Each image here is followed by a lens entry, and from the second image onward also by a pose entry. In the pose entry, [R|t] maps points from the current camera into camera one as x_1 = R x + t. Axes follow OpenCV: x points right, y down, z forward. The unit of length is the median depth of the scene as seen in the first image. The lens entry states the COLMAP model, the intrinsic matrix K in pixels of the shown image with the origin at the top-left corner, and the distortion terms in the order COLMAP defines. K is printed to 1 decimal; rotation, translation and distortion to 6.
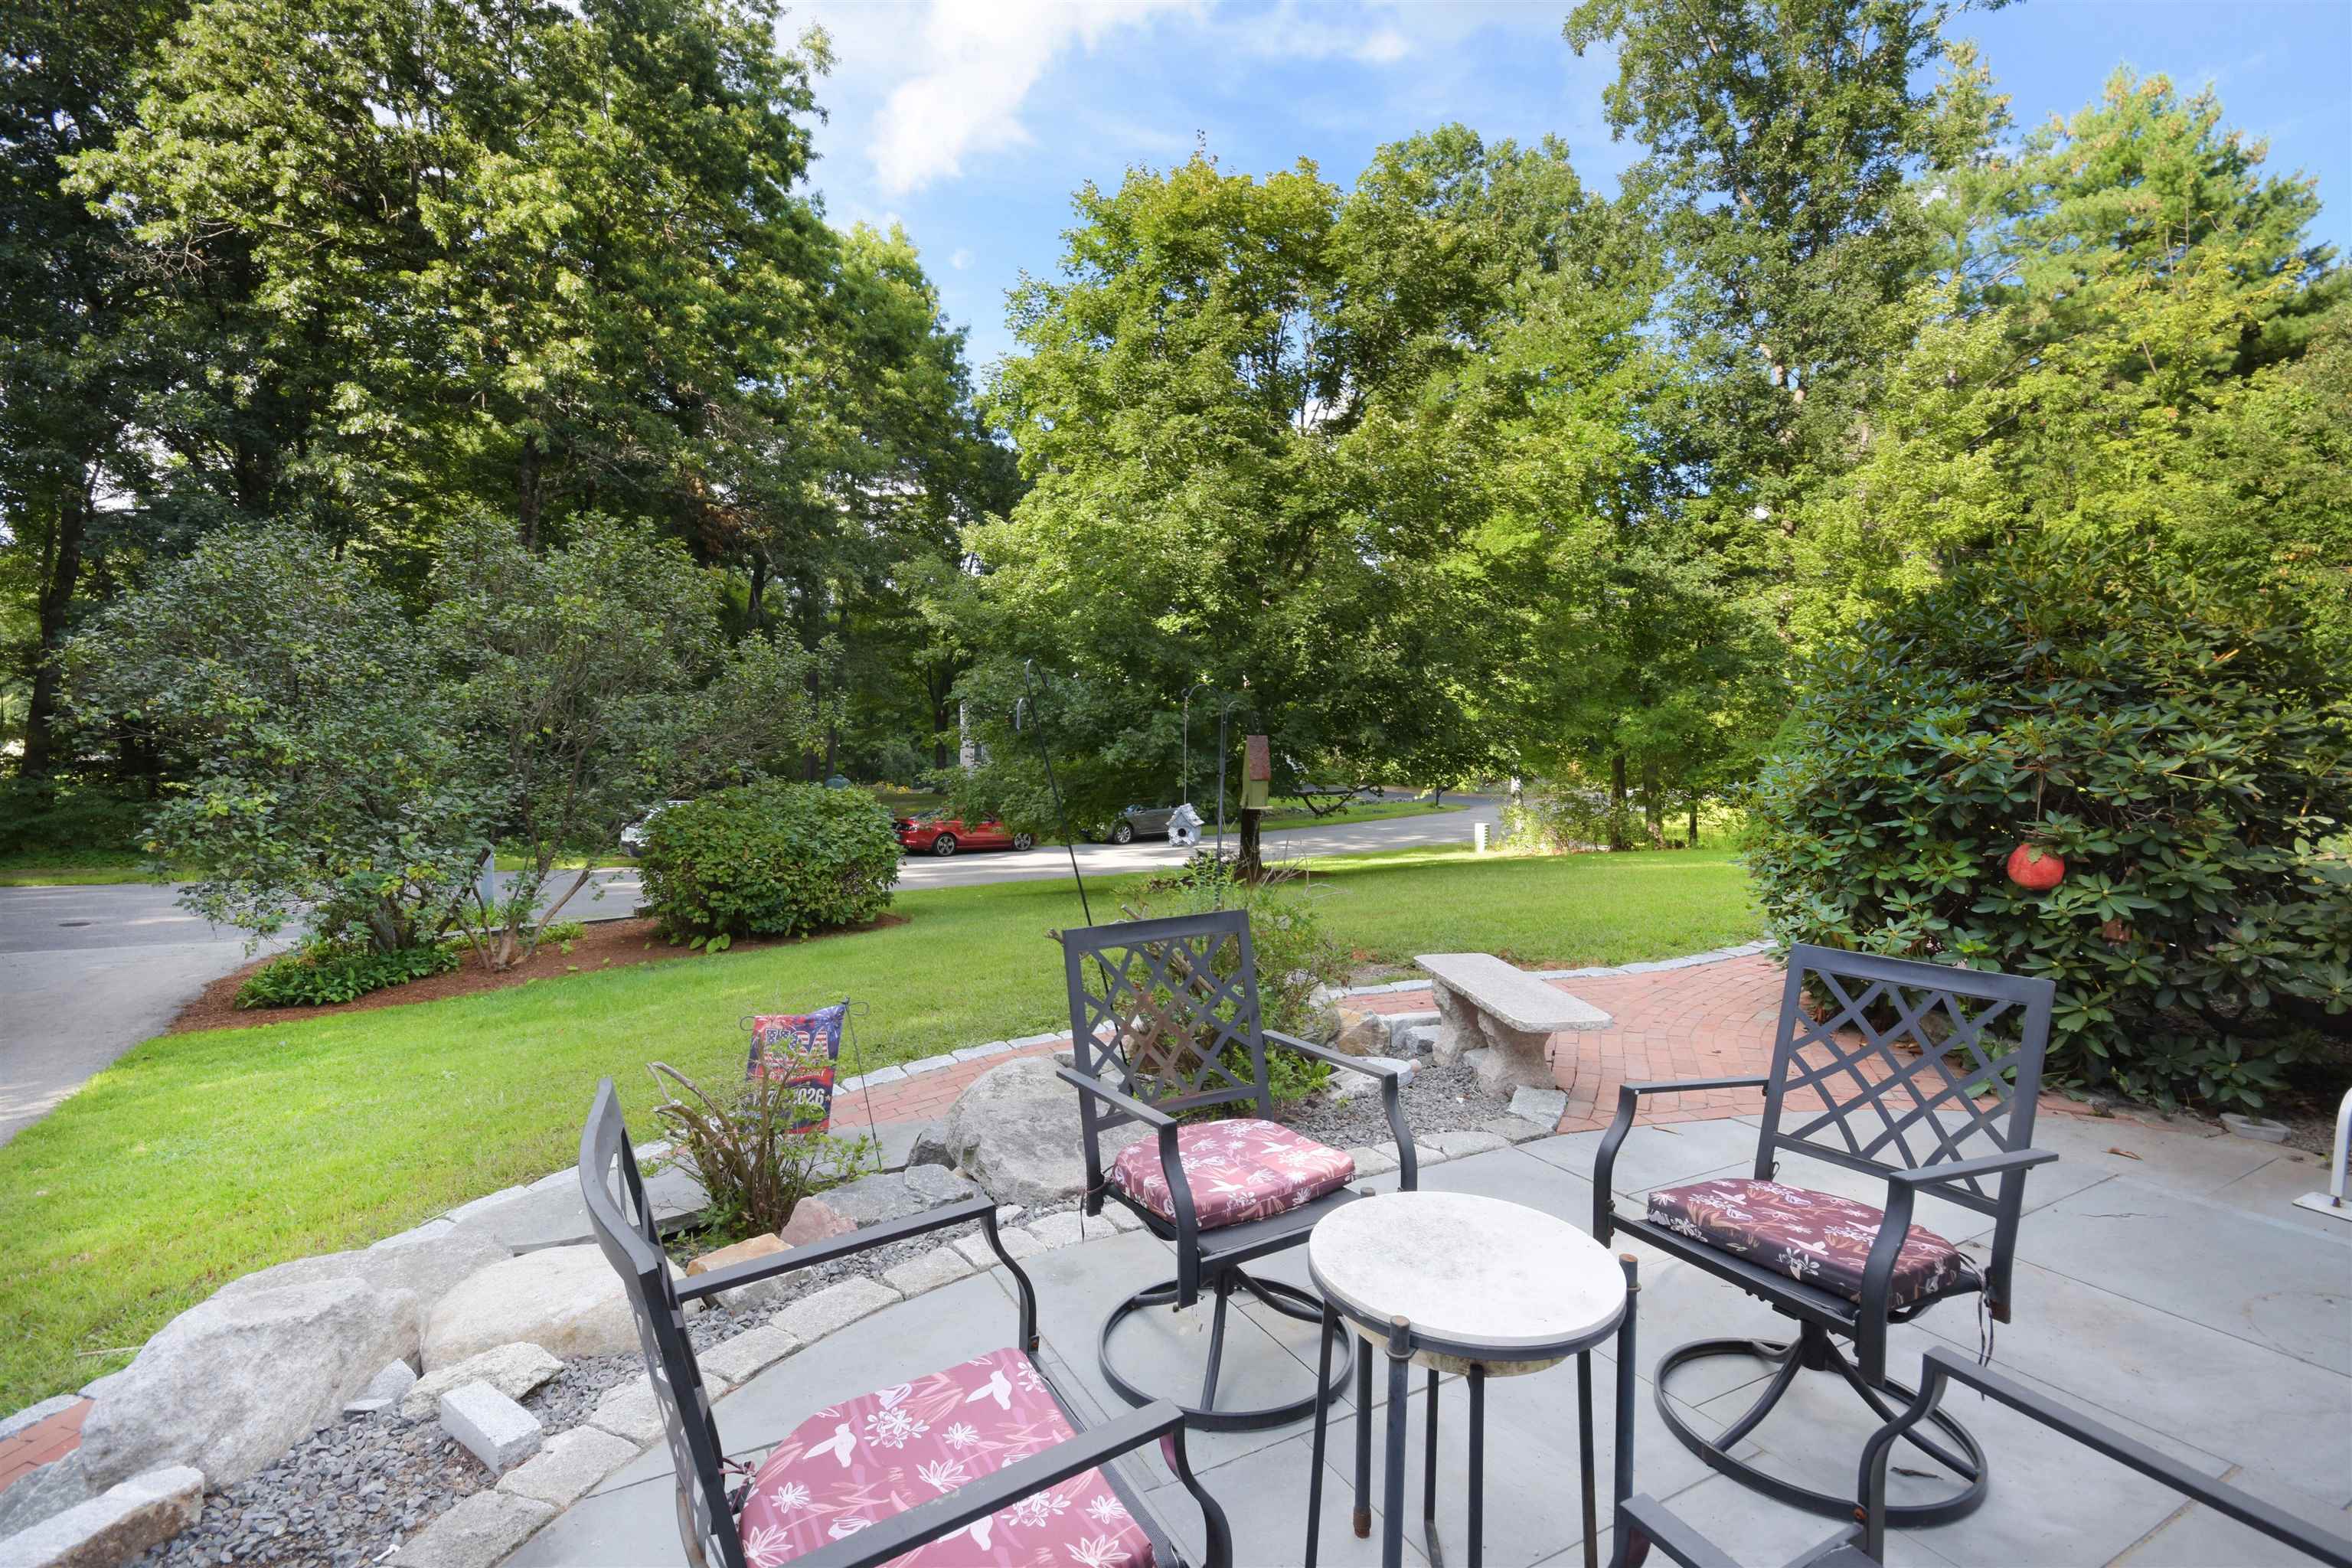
lens RADIAL K [[1079.8, 0, 1168.9], [0, 1079.8, 776.5], [0, 0, 1]] dist [0.013062, -0.013003]
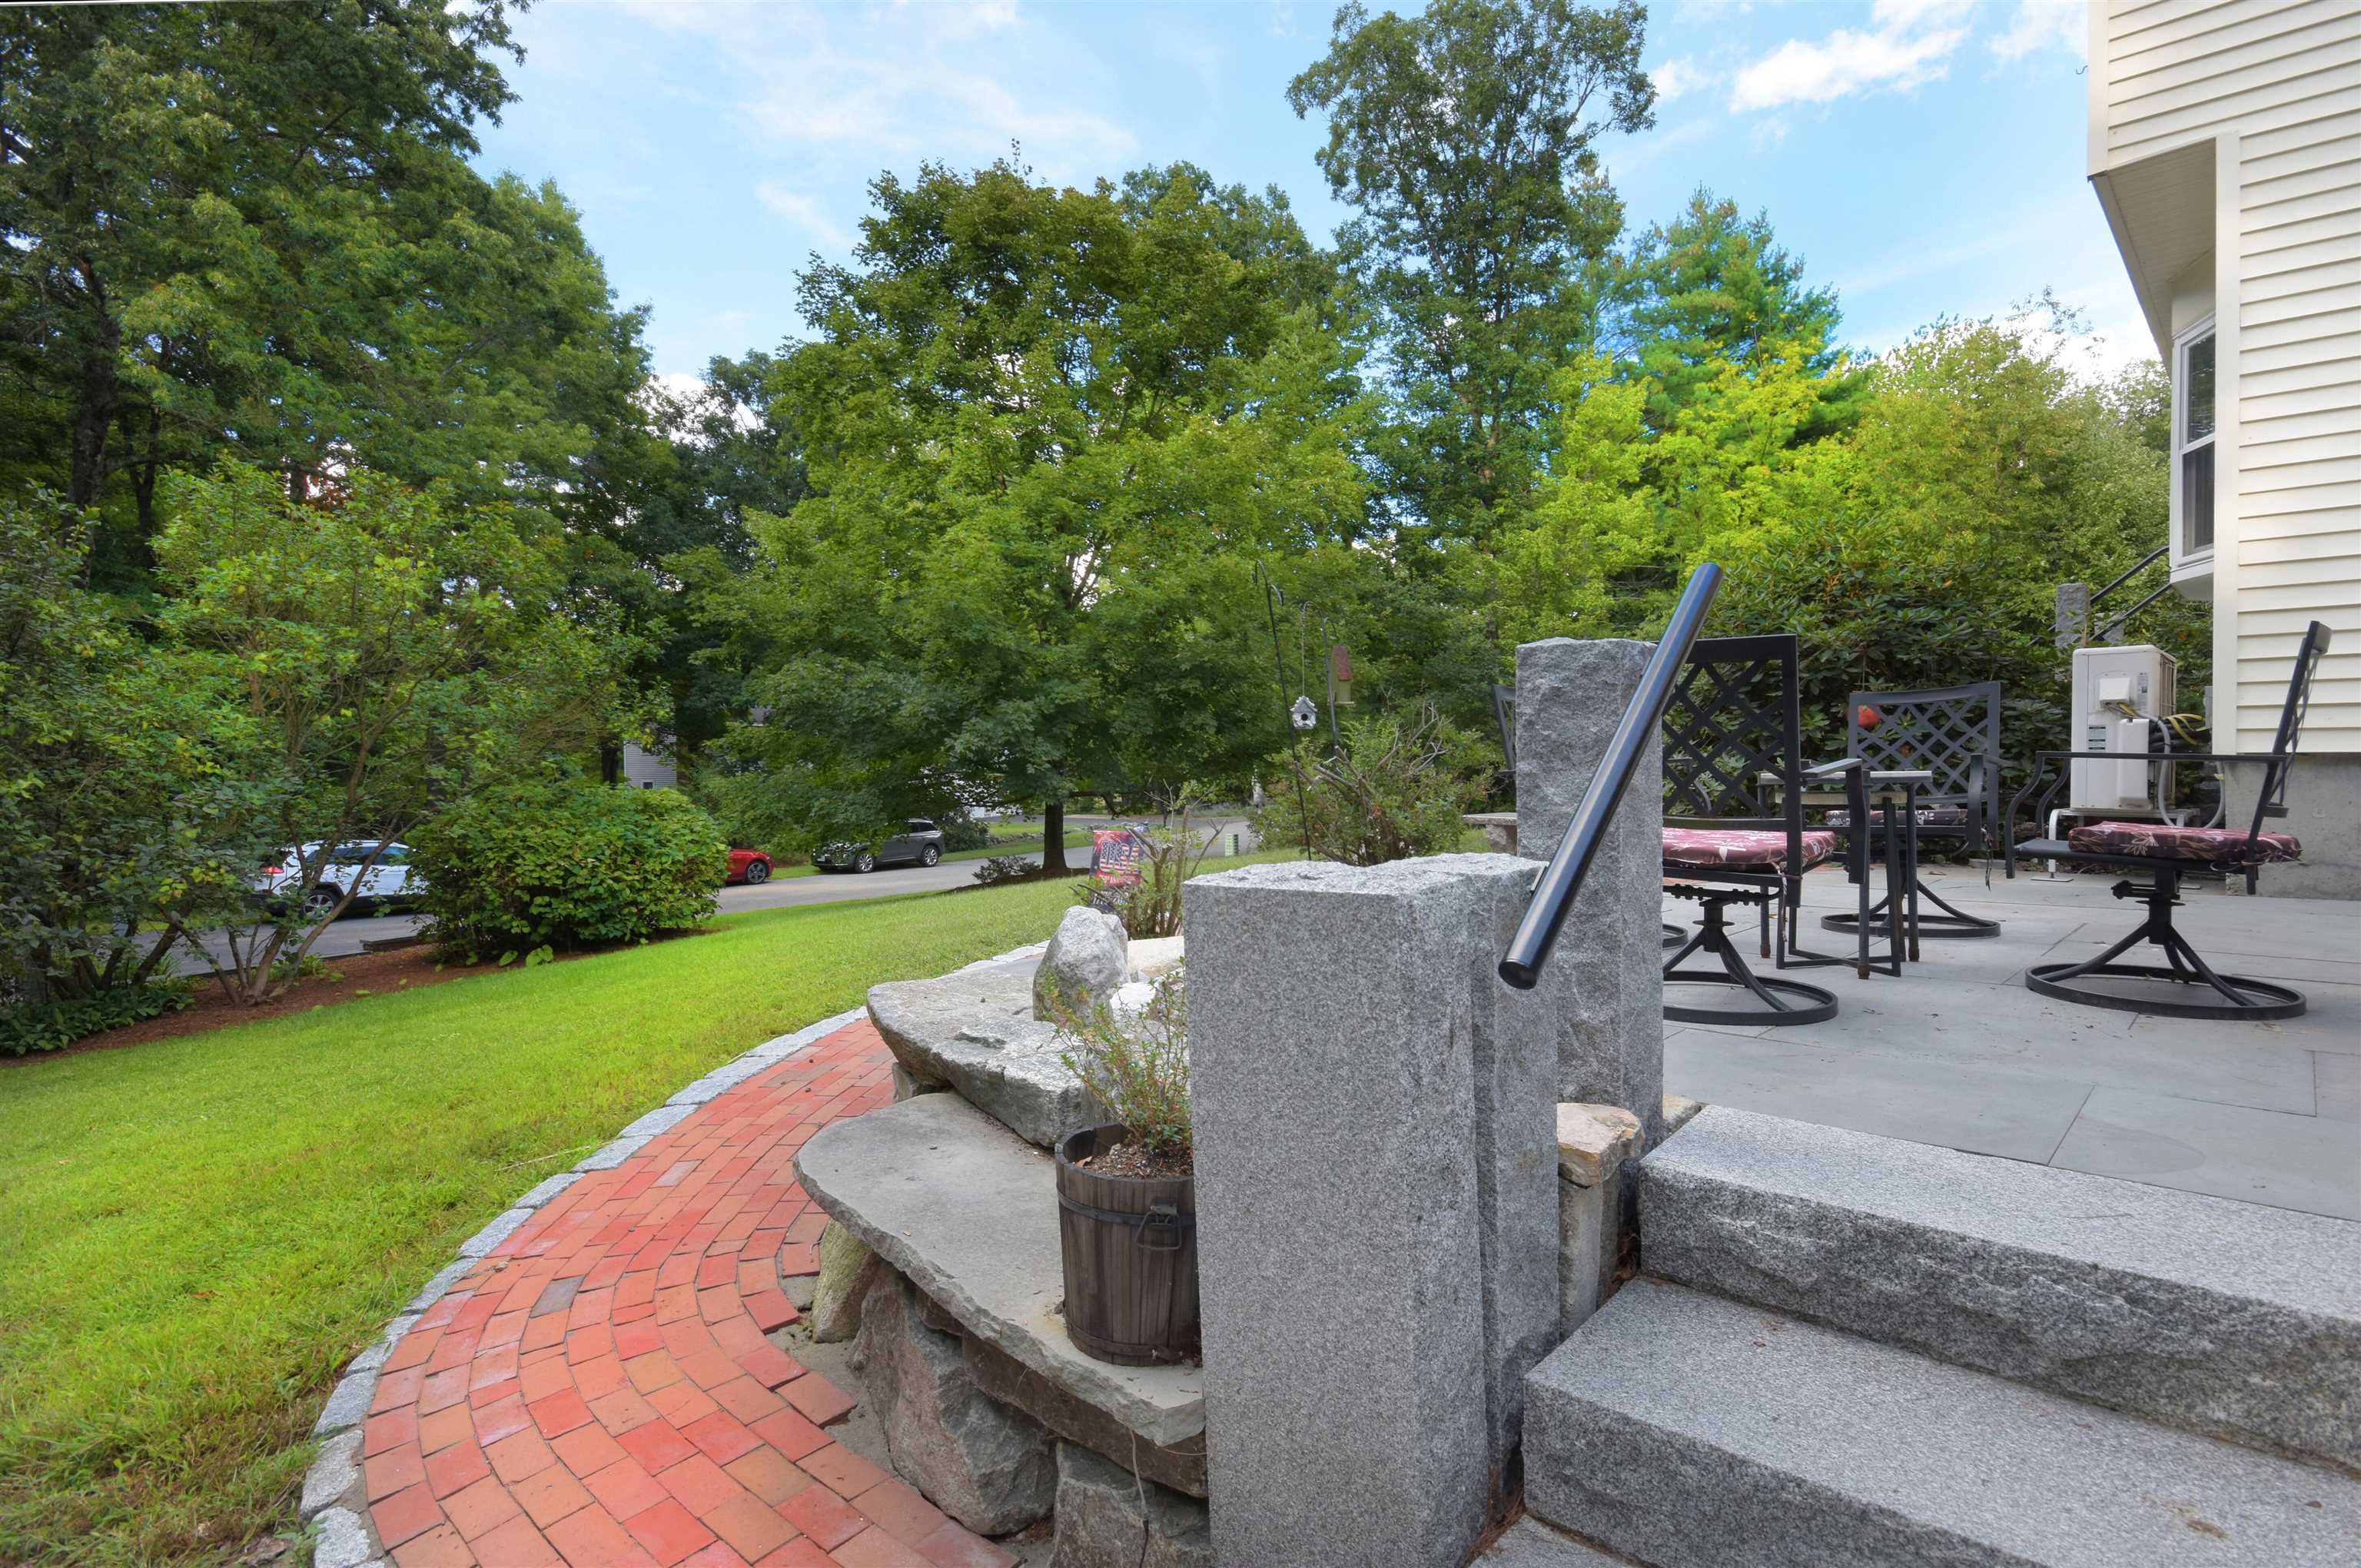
lens RADIAL K [[1139.6, 0, 1214.4], [0, 1139.6, 778.8], [0, 0, 1]] dist [-0.000016, 0.000100]
pose [[0.949208, -0.028002, 0.313402, -0.100944], [0.038104, 0.998931, -0.026154, 0.030650], [-0.312335, 0.036768, 0.949260, -0.044105]]
